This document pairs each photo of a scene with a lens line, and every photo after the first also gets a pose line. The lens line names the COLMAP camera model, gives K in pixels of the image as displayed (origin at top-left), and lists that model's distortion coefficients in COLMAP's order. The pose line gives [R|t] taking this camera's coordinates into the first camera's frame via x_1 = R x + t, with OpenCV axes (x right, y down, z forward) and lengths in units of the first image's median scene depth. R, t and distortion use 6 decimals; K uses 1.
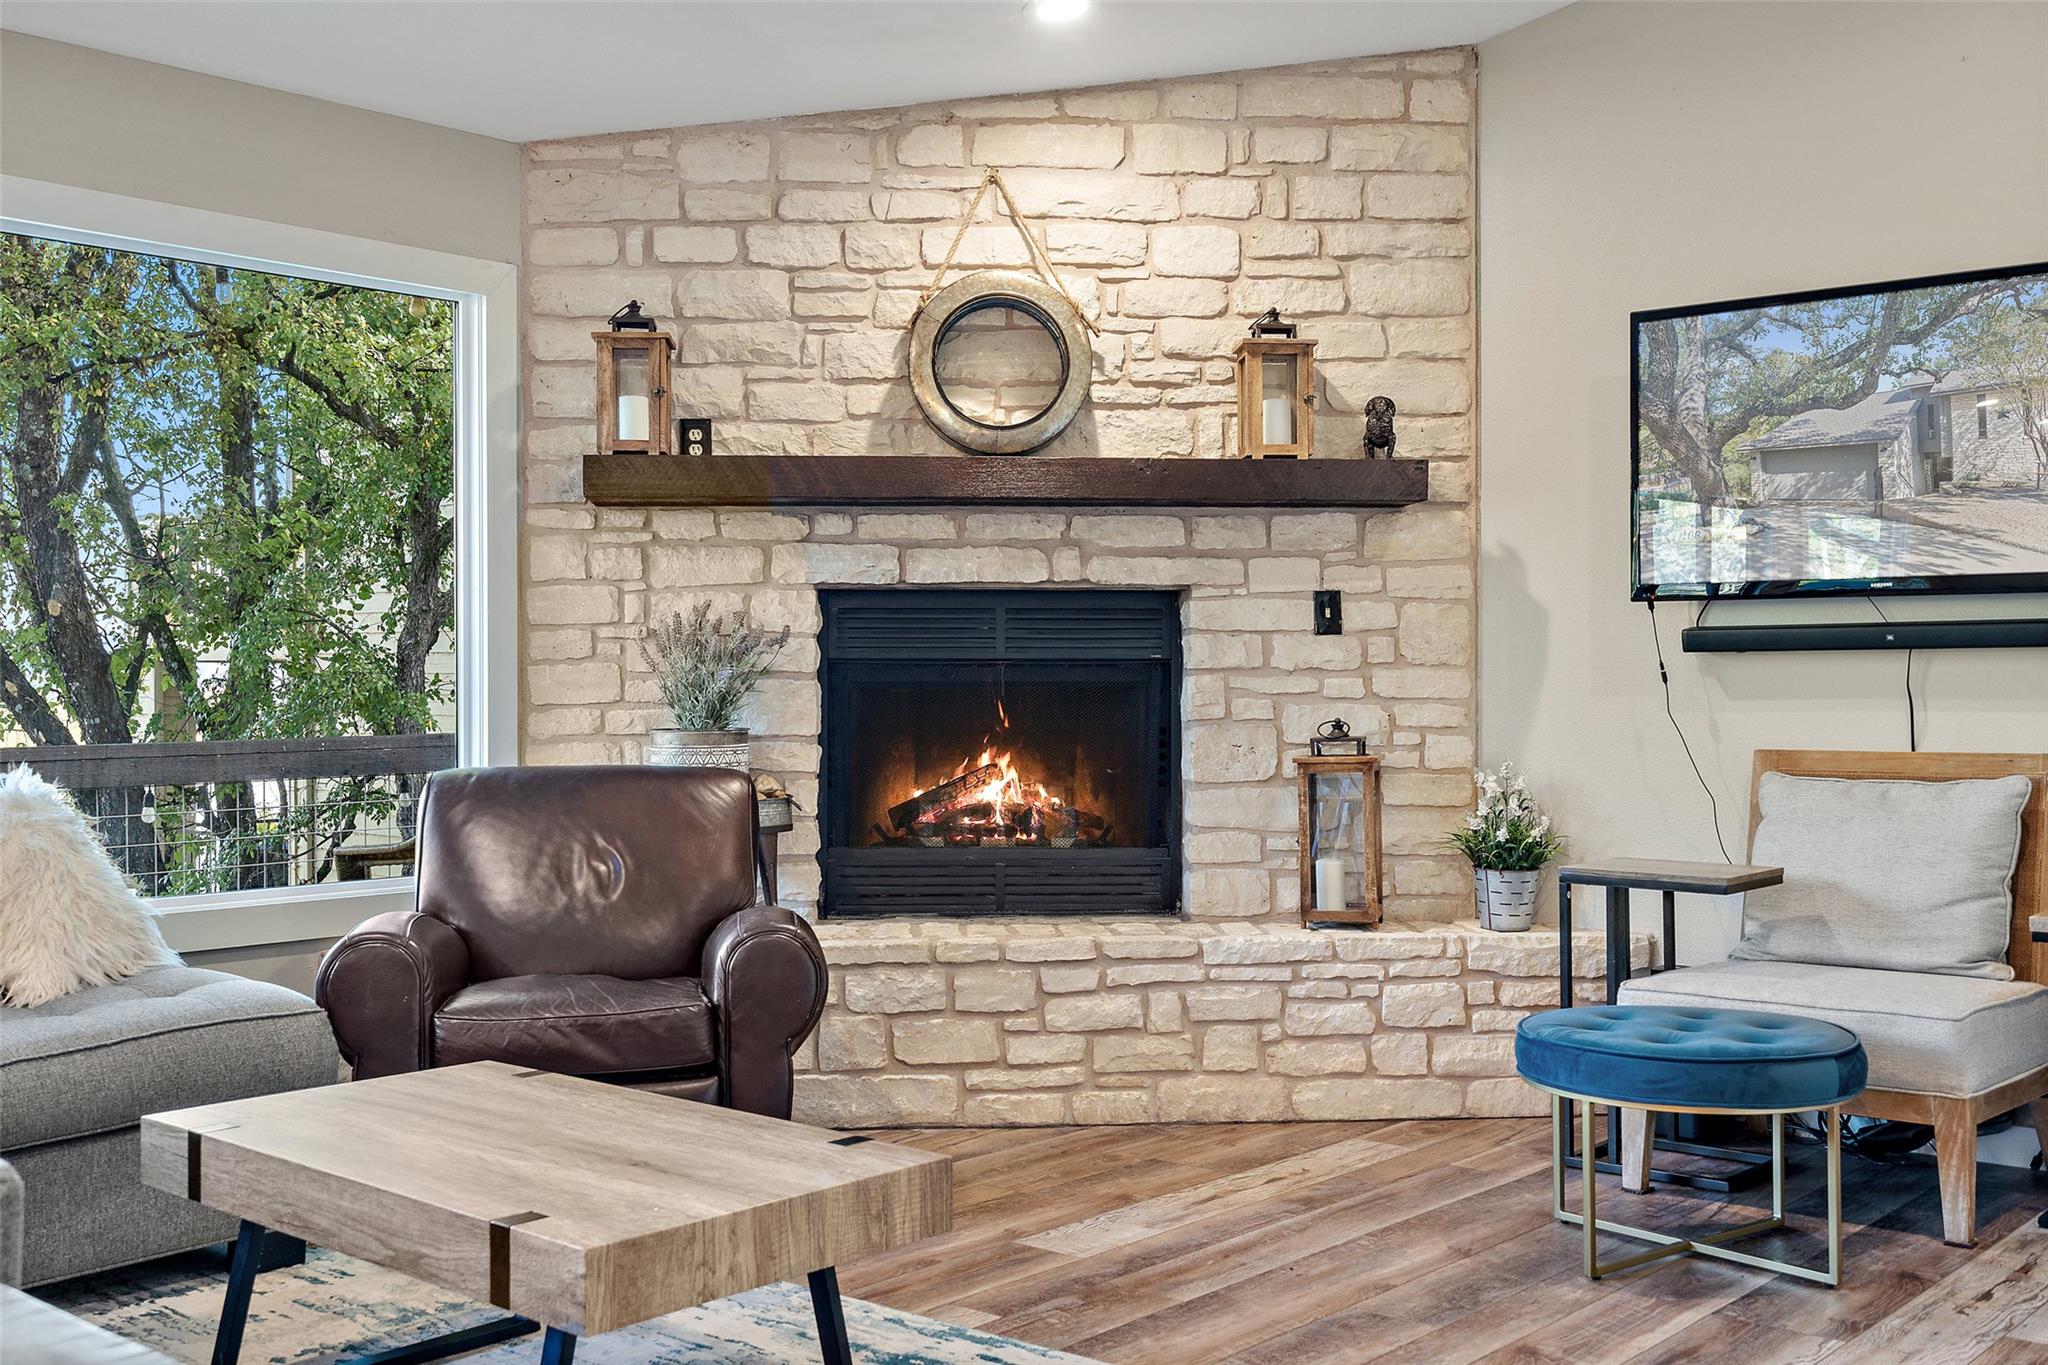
lens RADIAL K [[2034.4, 0, 1020.3], [0, 2034.4, 654.2], [0, 0, 1]] dist [-0.001730, 0.004930]
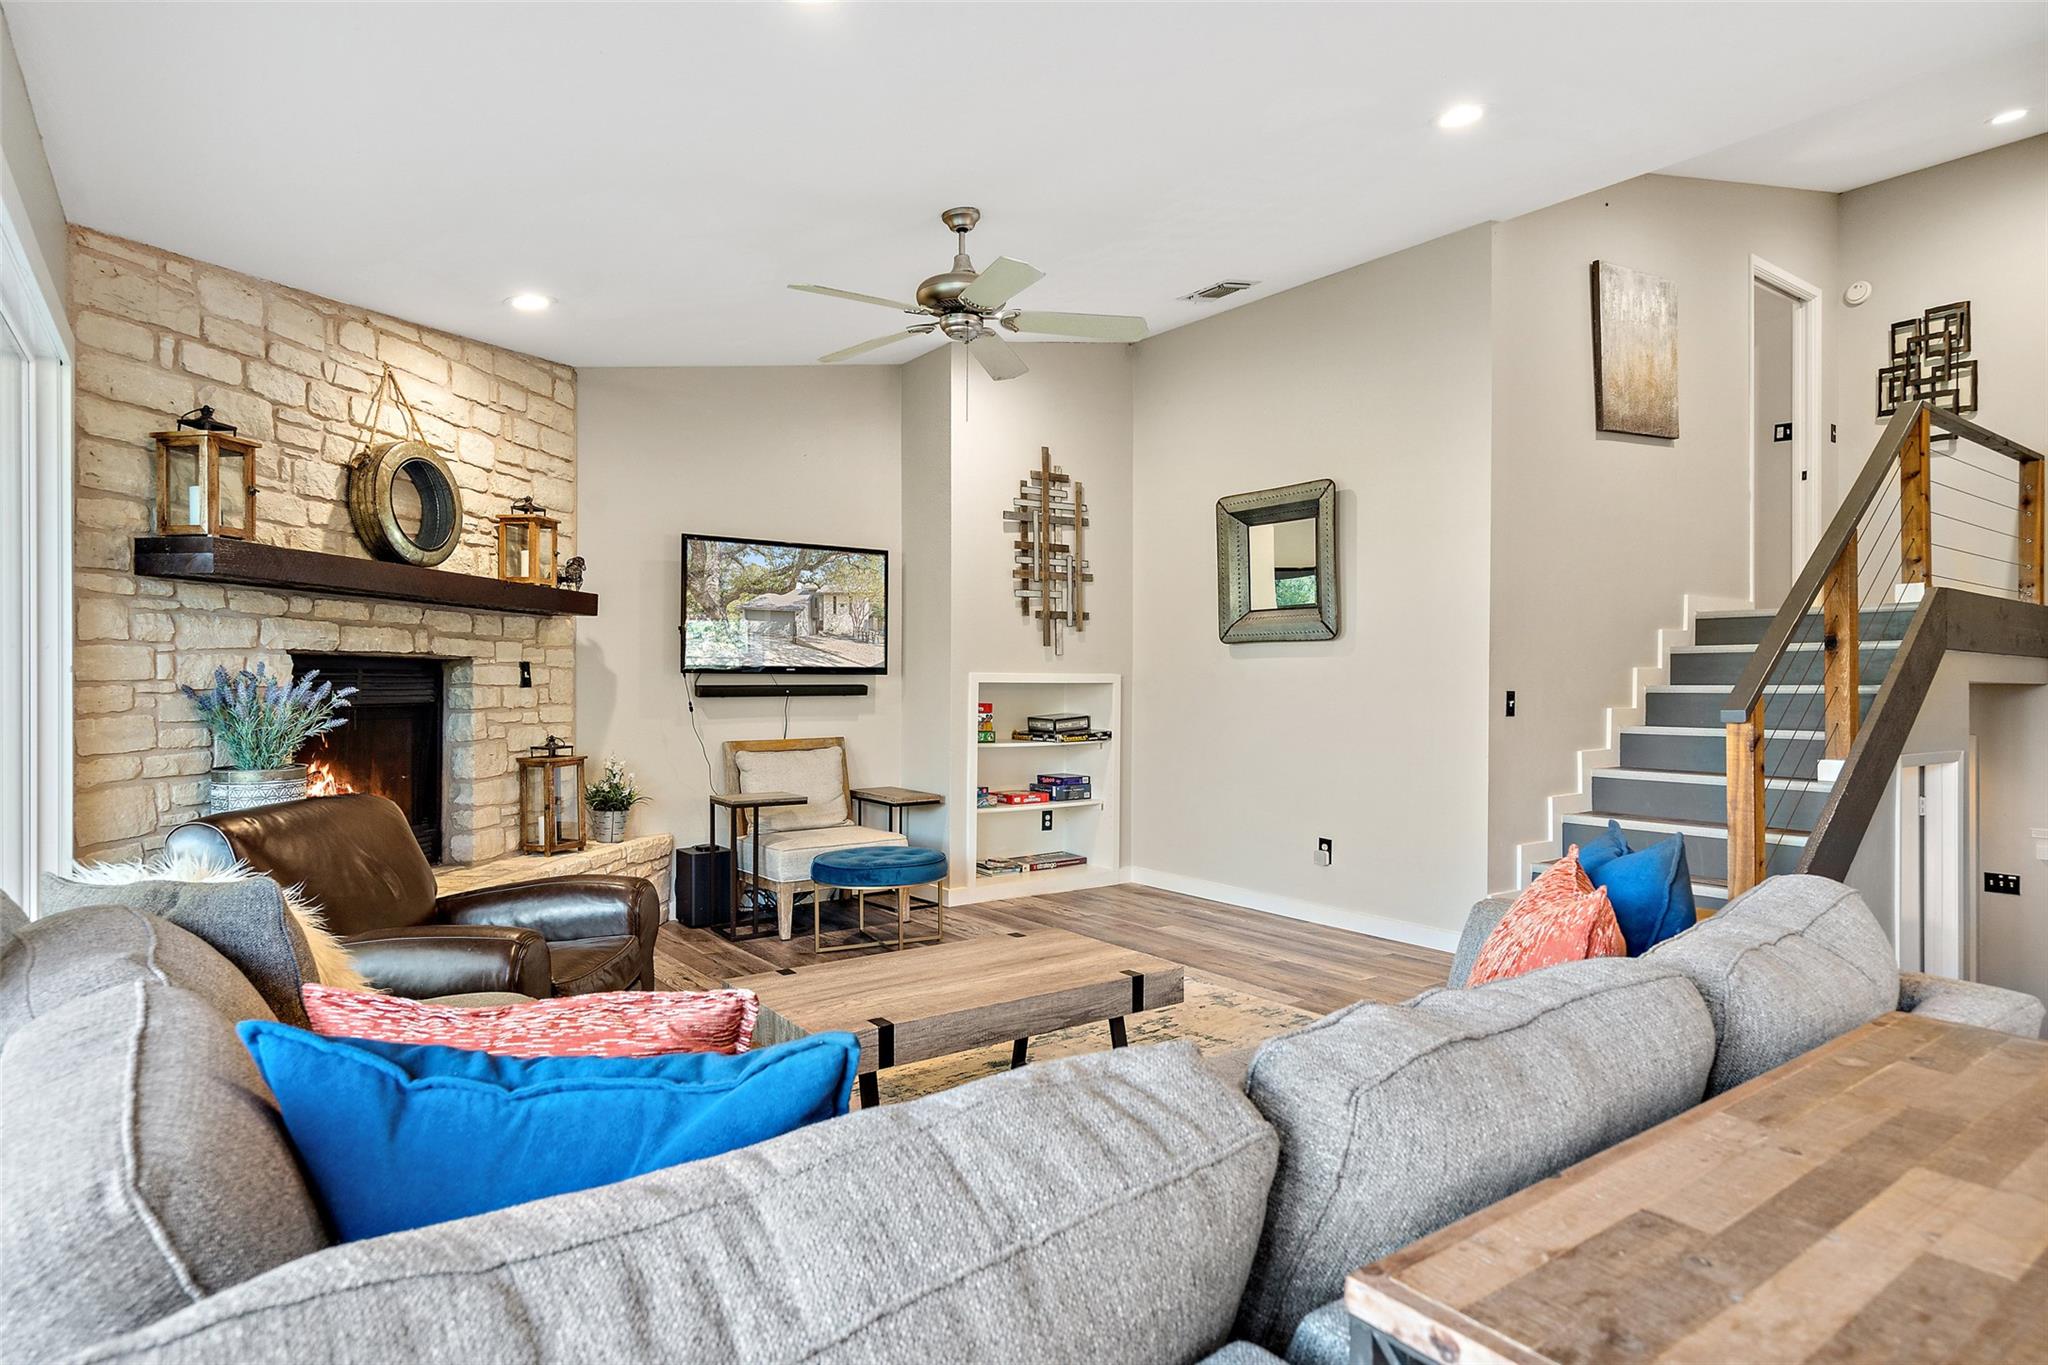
lens RADIAL K [[1138.2, 0, 1029.6], [0, 1138.2, 674.1], [0, 0, 1]] dist [-0.002972, 0.009837]
pose [[0.211971, 0.009173, 0.977233, -0.709161], [-0.009886, 0.999925, -0.007242, -0.018342], [-0.977226, -0.008126, 0.212045, 0.383118]]
